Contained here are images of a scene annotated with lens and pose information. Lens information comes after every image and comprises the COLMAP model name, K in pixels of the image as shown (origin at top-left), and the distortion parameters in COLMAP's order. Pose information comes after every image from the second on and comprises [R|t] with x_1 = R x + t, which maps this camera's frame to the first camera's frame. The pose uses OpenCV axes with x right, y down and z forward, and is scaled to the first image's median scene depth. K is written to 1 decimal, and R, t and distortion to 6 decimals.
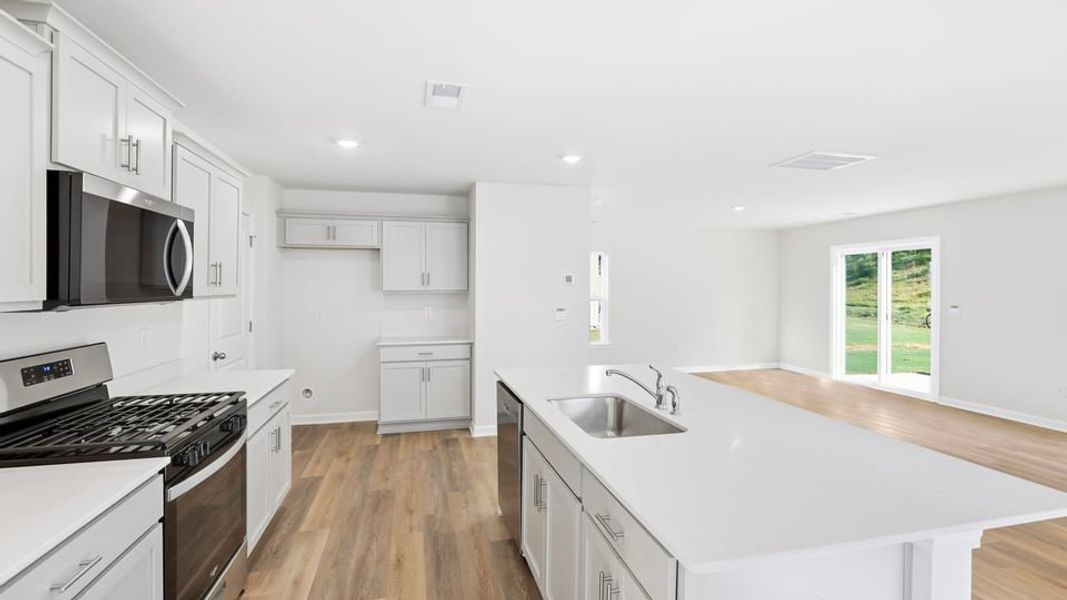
lens RADIAL K [[485.6, 0, 537.3], [0, 485.6, 290.1], [0, 0, 1]] dist [-0.001965, 0.000350]
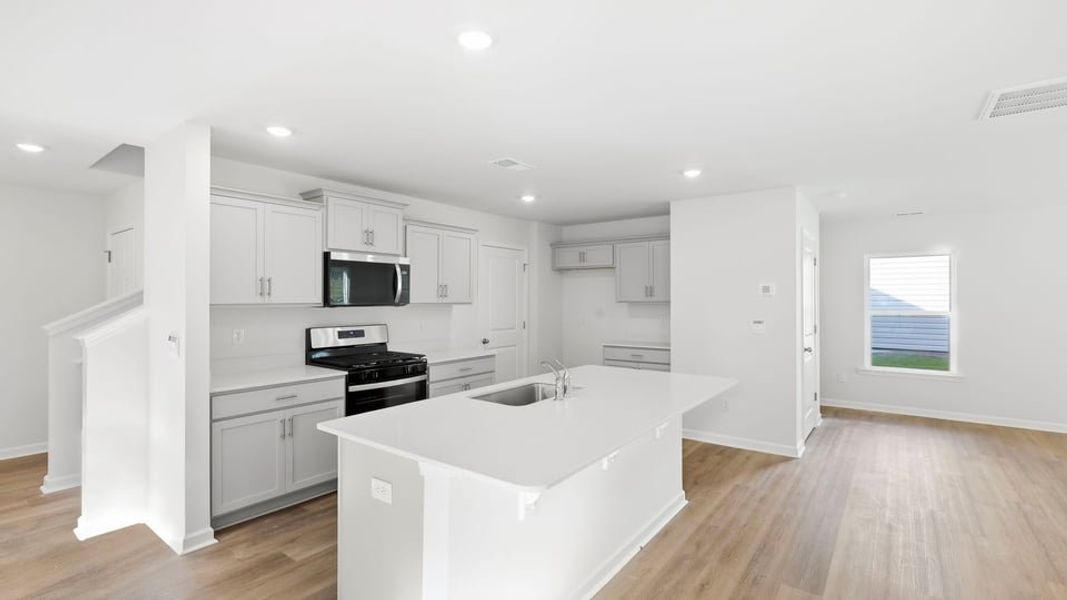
lens RADIAL K [[485.6, 0, 533.4], [0, 485.6, 297.4], [0, 0, 1]] dist [-0.001965, 0.000350]
pose [[0.624951, -0.002162, -0.780661, 0.538806], [-0.004529, 0.999969, -0.006396, 0.000253], [0.780651, 0.007533, 0.624922, 0.081835]]
